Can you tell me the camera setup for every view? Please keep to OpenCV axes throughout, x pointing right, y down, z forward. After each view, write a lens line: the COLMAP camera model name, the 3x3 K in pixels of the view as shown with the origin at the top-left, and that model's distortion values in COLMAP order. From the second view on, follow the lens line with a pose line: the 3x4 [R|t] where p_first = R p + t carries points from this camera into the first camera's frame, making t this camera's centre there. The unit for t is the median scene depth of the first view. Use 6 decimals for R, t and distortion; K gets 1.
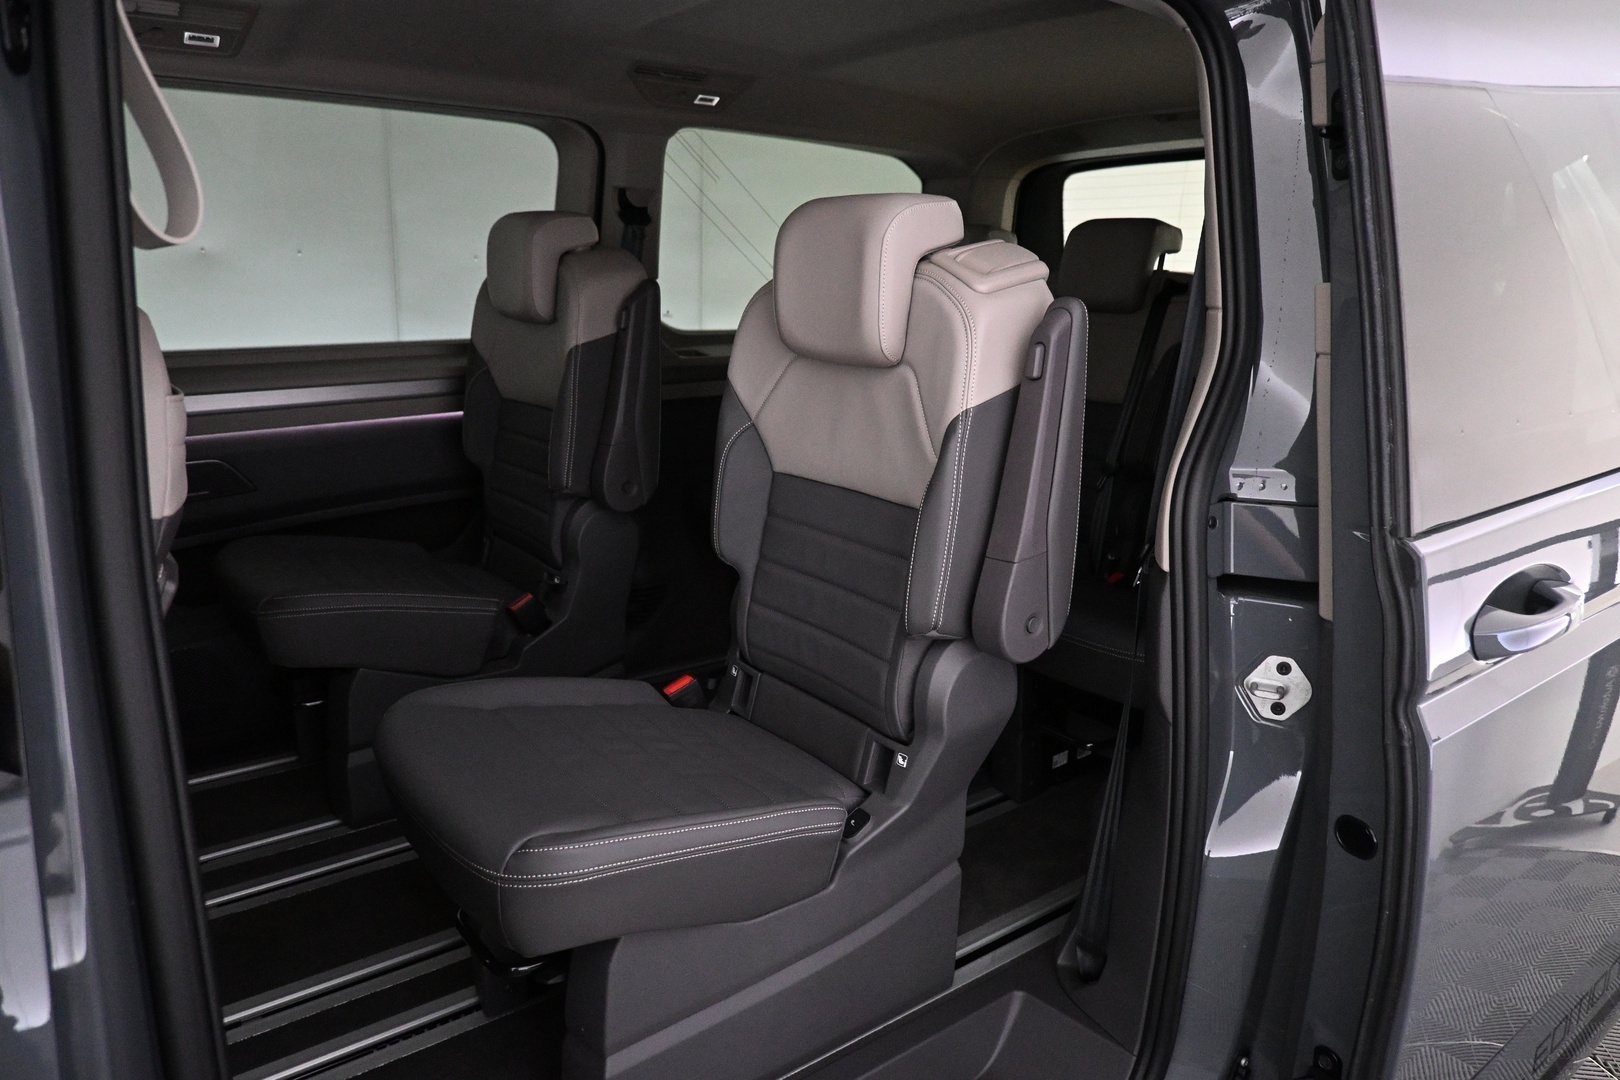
lens RADIAL K [[1112.9, 0, 810.0], [0, 1112.9, 540.0], [0, 0, 1]] dist [0.023054, -0.000313]
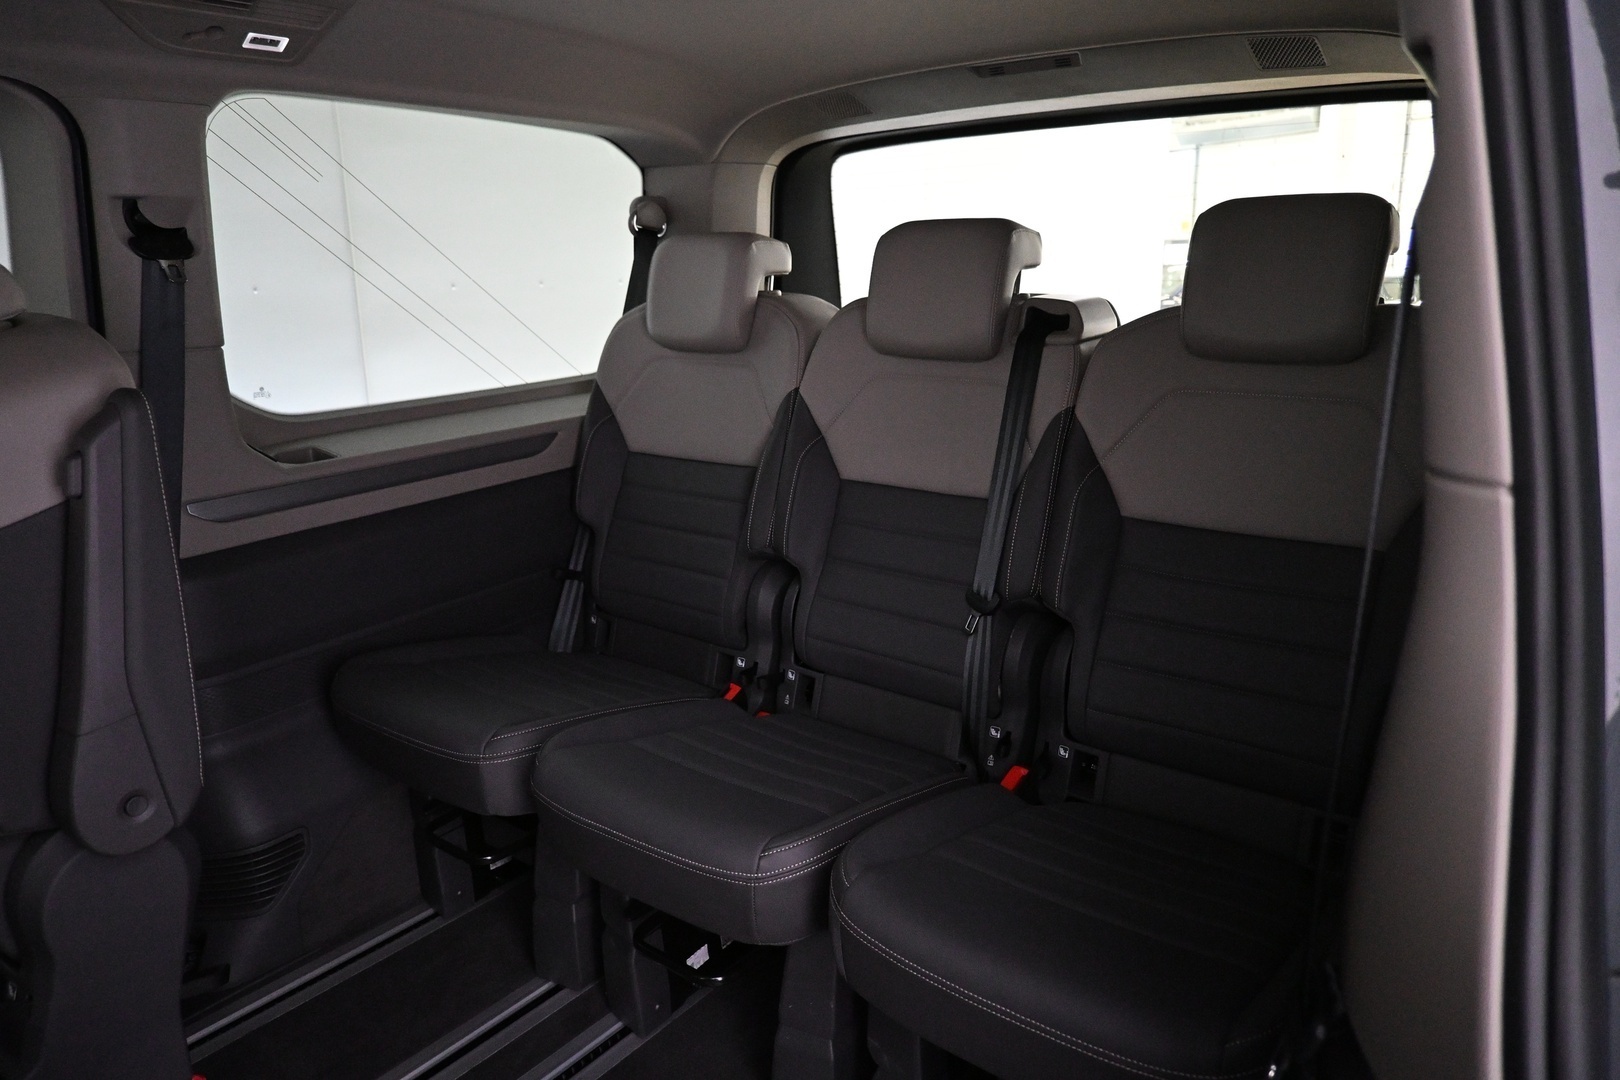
lens RADIAL K [[1112.9, 0, 810.0], [0, 1112.9, 540.0], [0, 0, 1]] dist [0.023054, -0.000313]
pose [[0.968431, -0.105007, 0.226084, 0.022894], [0.102361, 0.994471, 0.023427, -0.120190], [-0.227294, 0.000454, 0.973826, 0.364568]]
